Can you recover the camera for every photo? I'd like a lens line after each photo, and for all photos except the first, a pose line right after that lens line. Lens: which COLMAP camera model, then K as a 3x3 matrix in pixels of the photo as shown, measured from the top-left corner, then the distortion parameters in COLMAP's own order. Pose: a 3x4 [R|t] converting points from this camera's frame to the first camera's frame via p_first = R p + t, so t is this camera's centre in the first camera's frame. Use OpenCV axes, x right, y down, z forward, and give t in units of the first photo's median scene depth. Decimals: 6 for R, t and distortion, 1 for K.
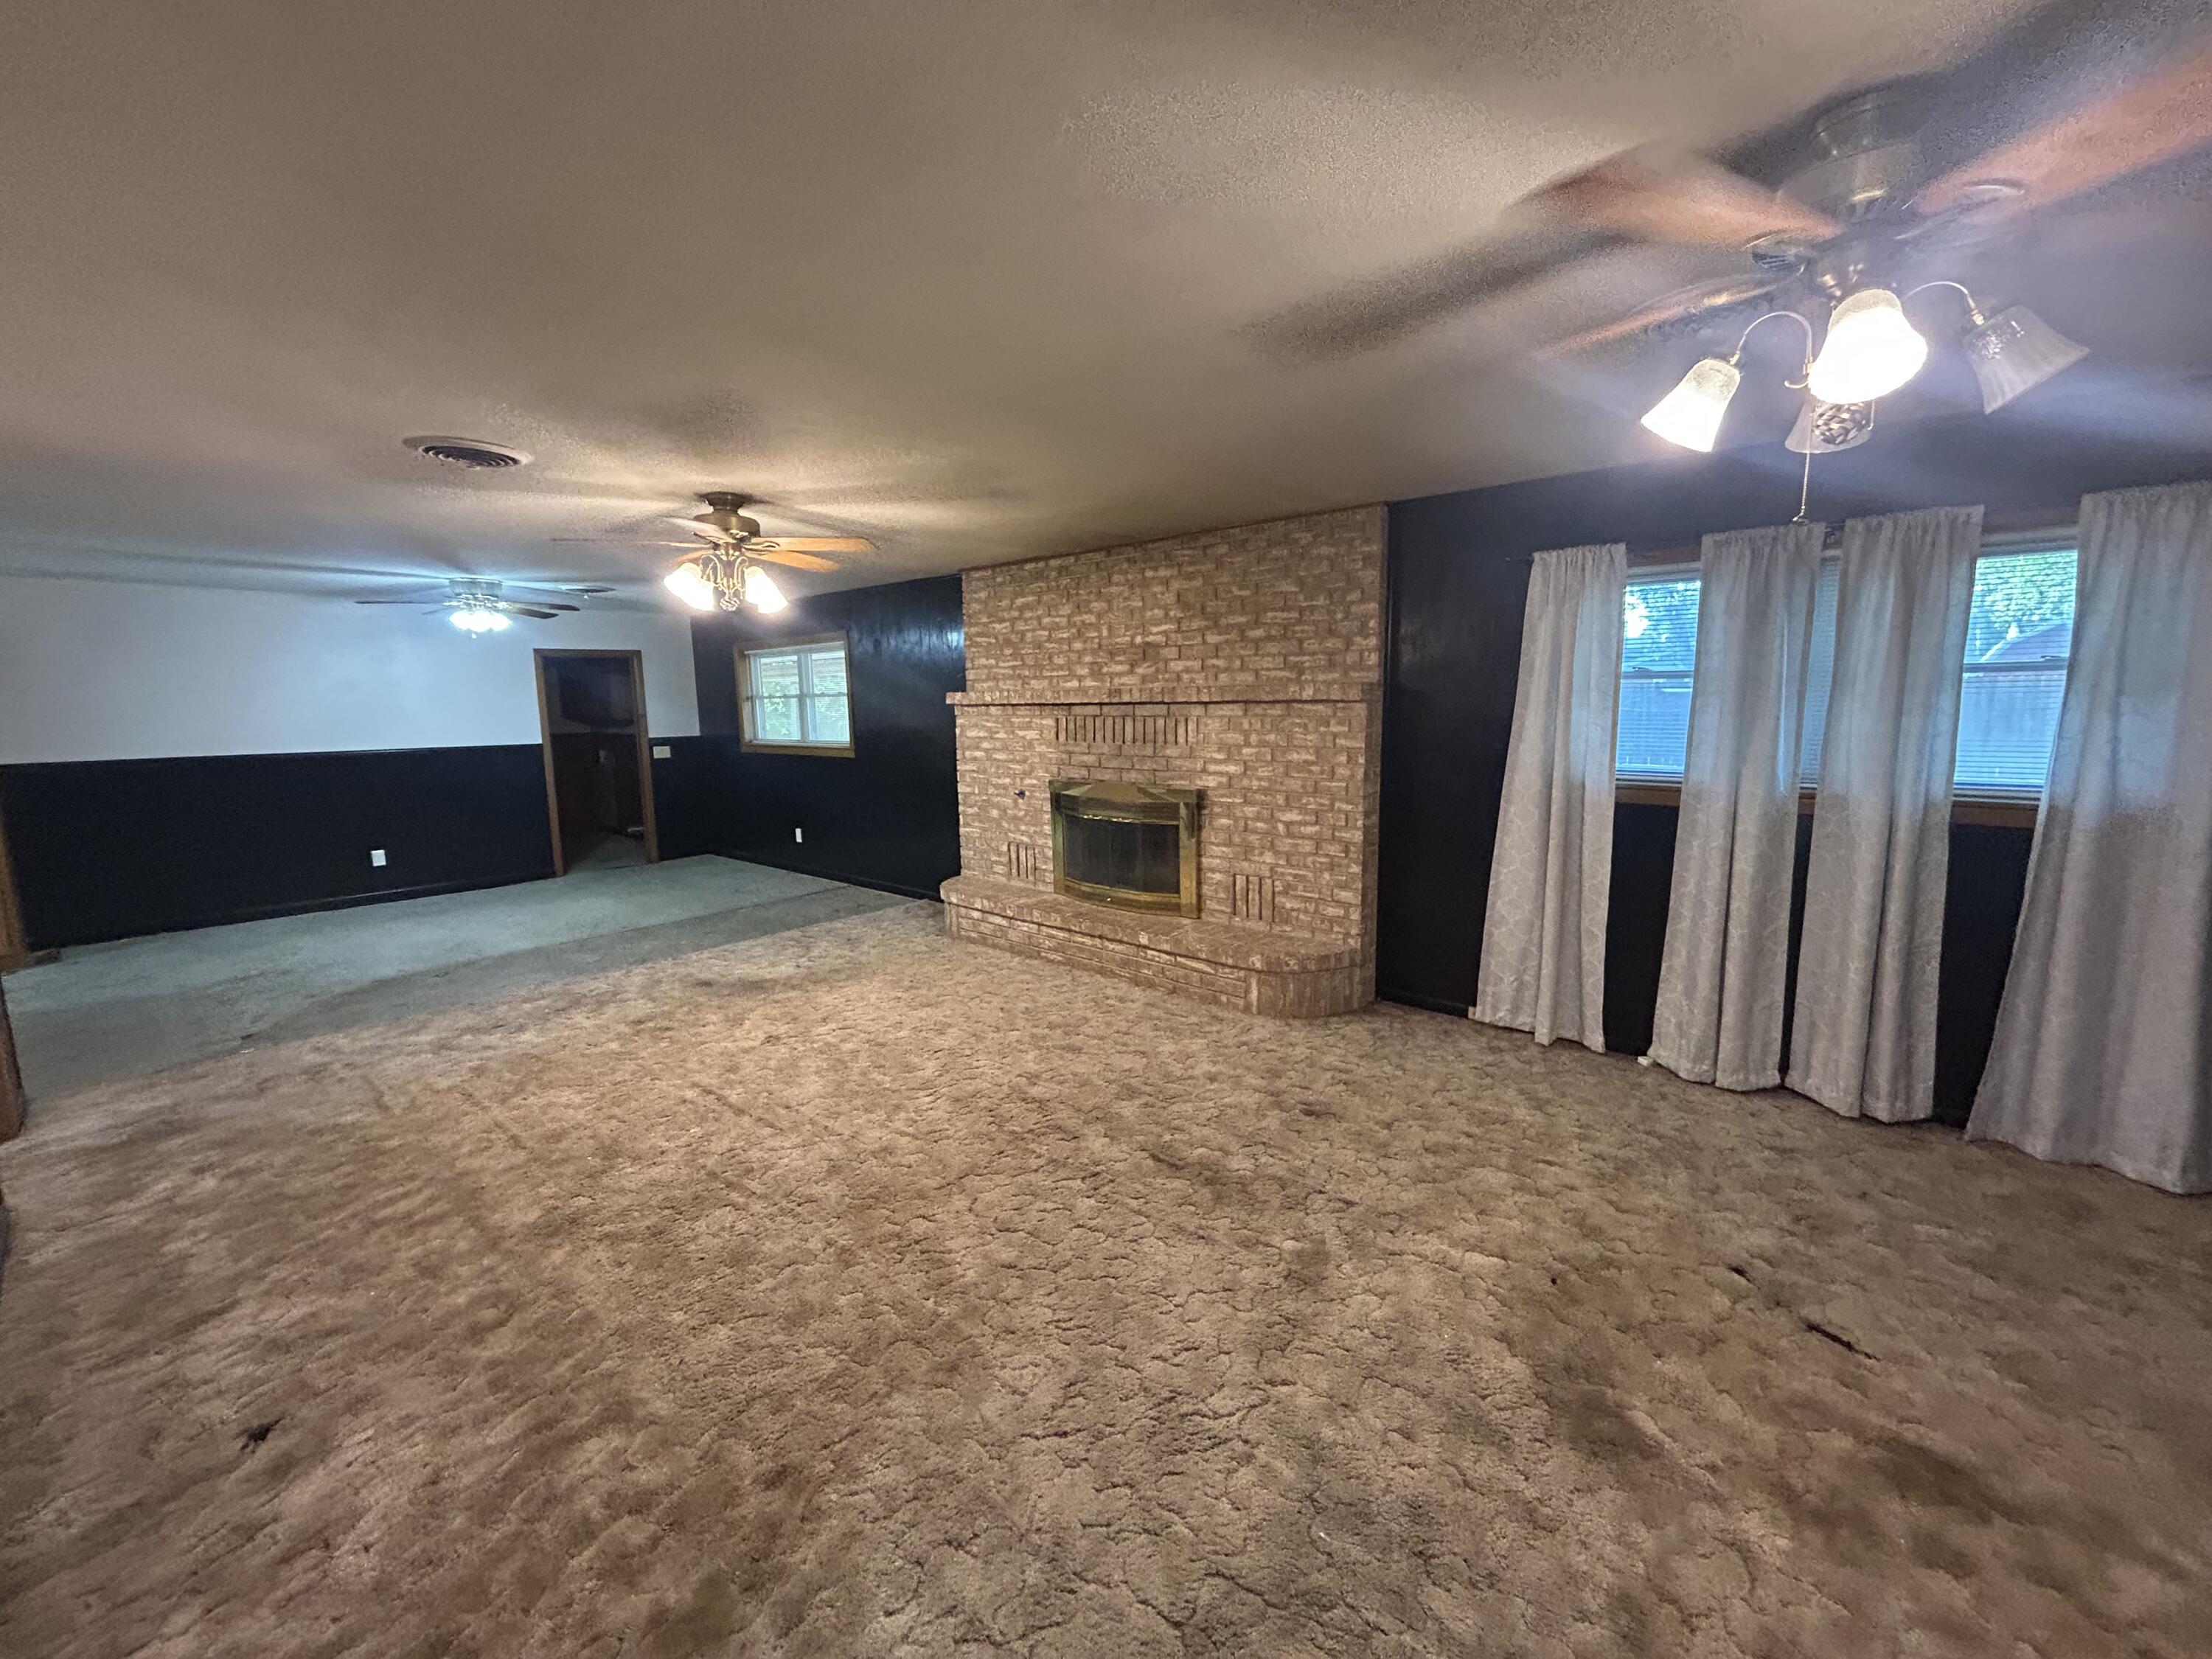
lens RADIAL K [[902.2, 0, 1110.6], [0, 902.2, 827.4], [0, 0, 1]] dist [-0.001789, -0.000146]
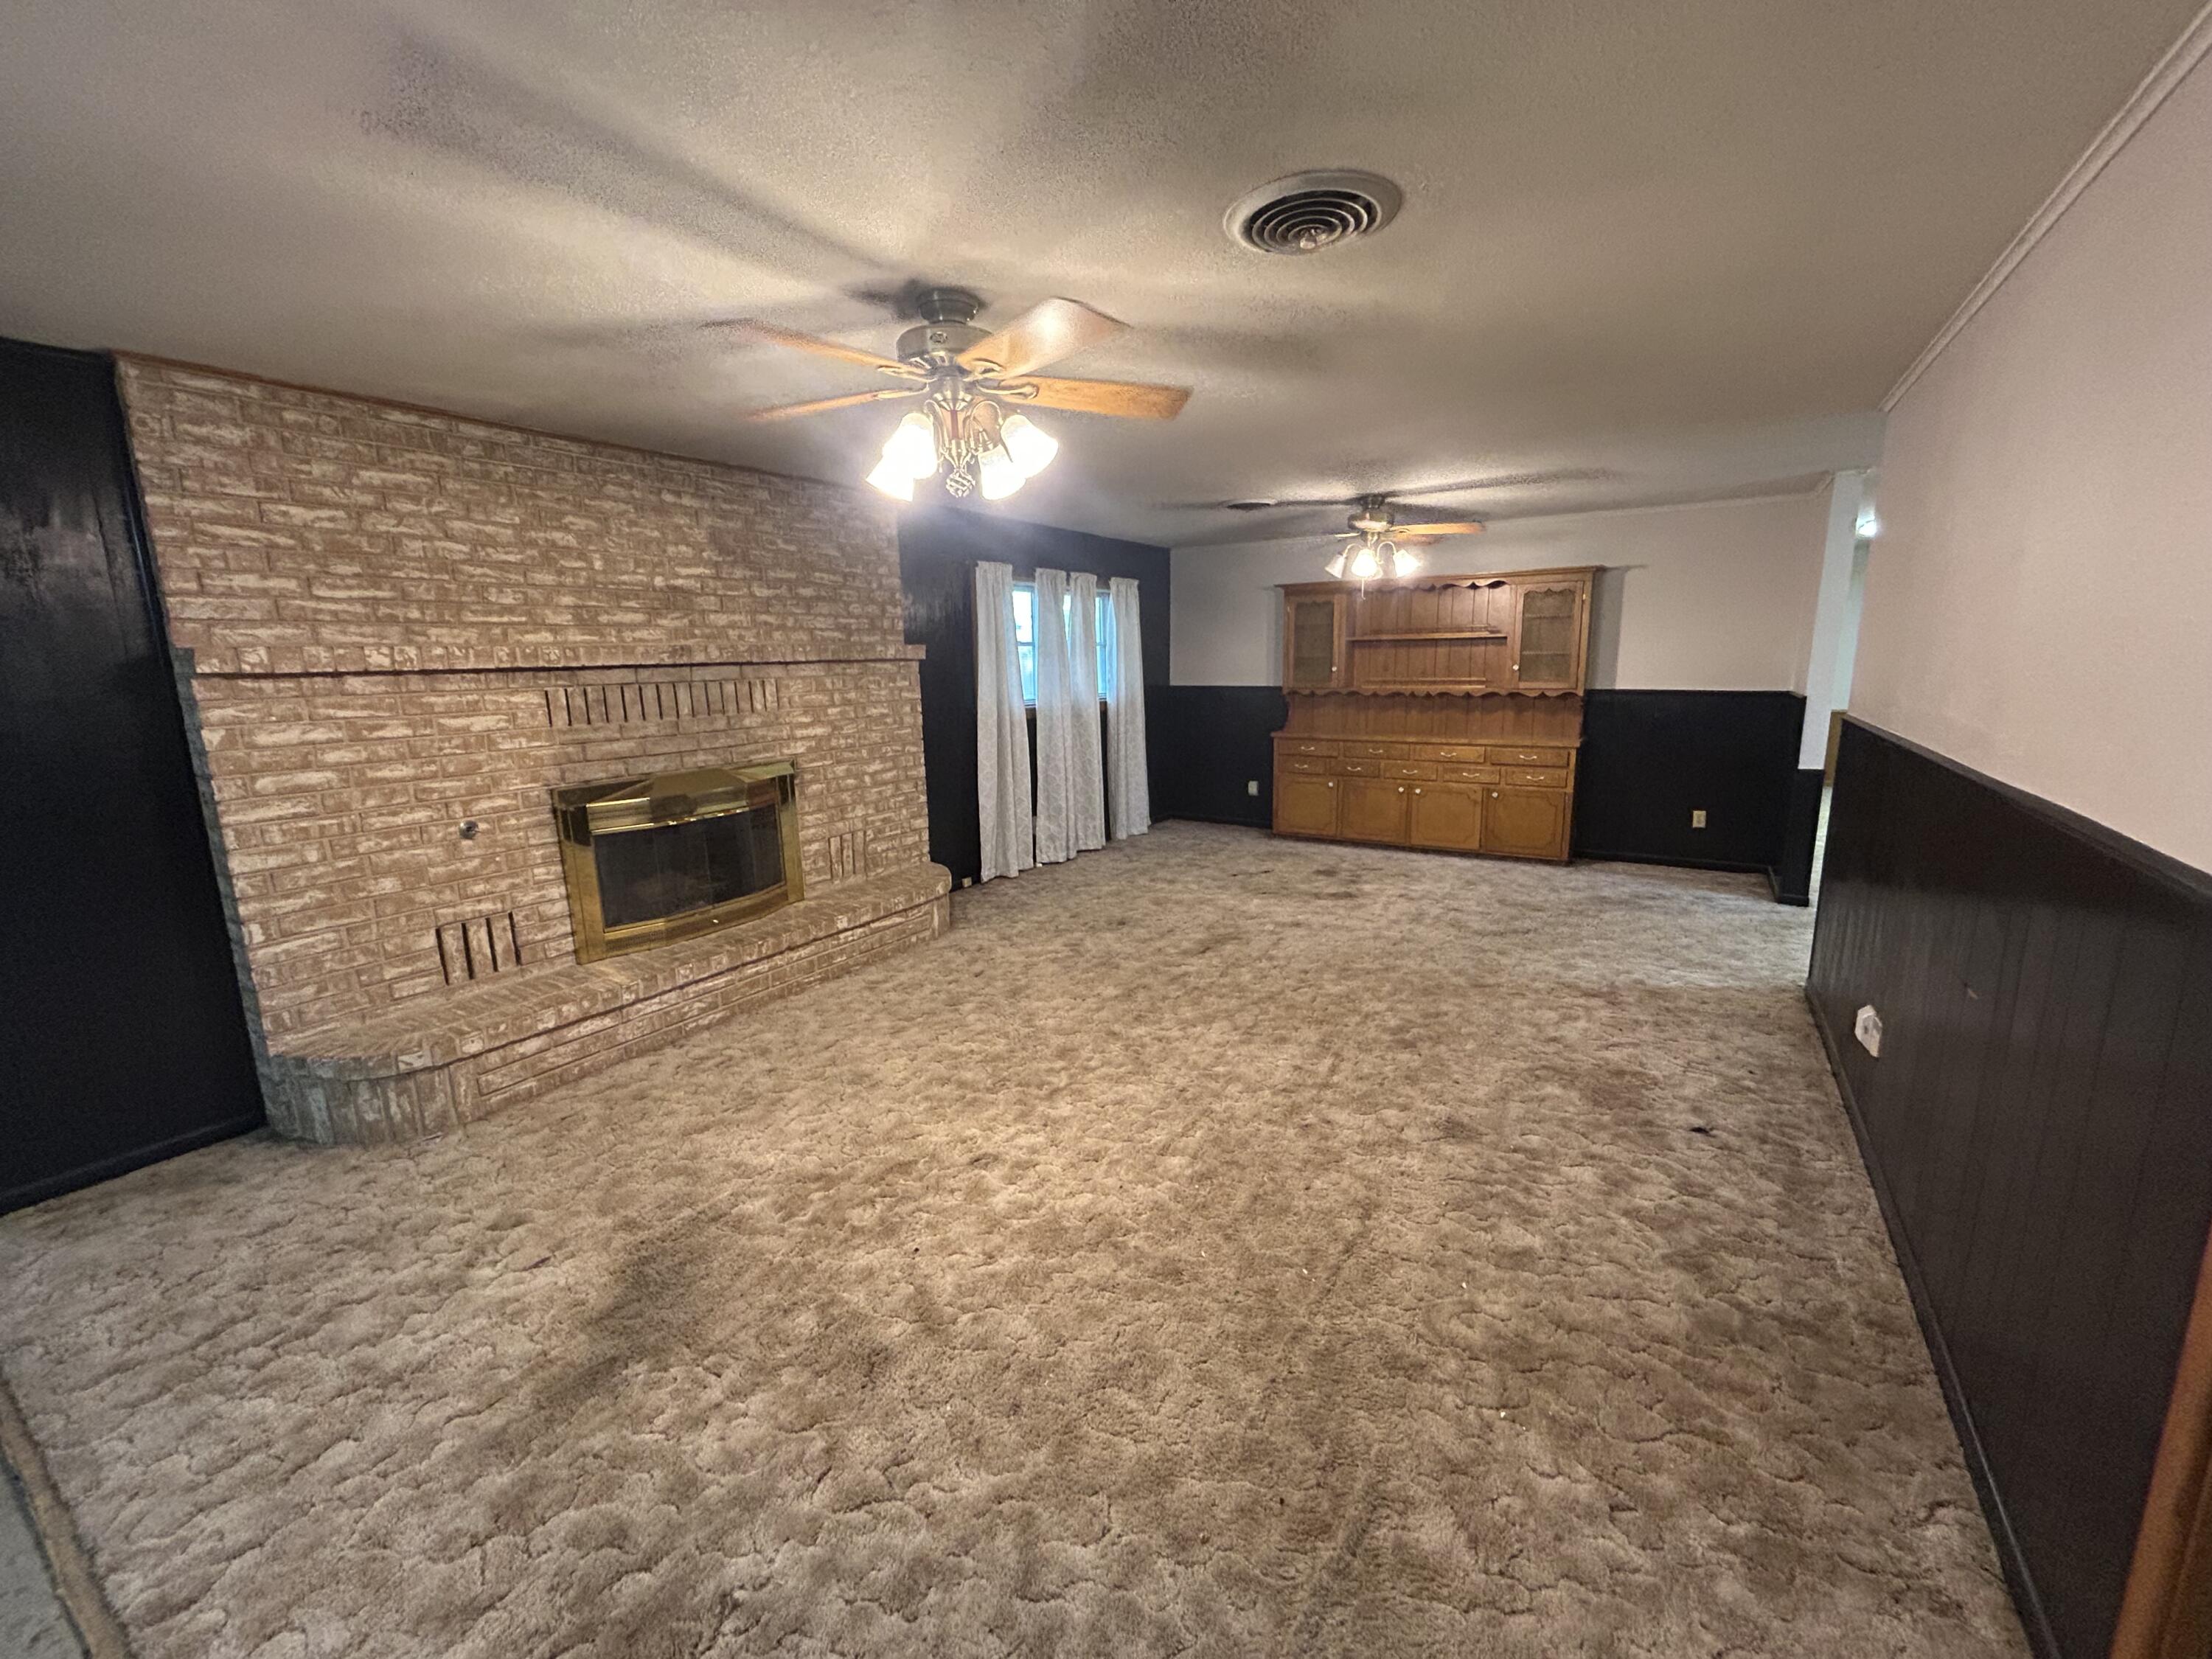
lens RADIAL K [[902.2, 0, 1112.9], [0, 902.2, 827.3], [0, 0, 1]] dist [-0.001789, -0.000146]
pose [[-0.163994, -0.166713, 0.972272, -0.839082], [0.165178, 0.967060, 0.193680, -0.095823], [-0.972534, 0.192360, -0.131055, 0.800936]]
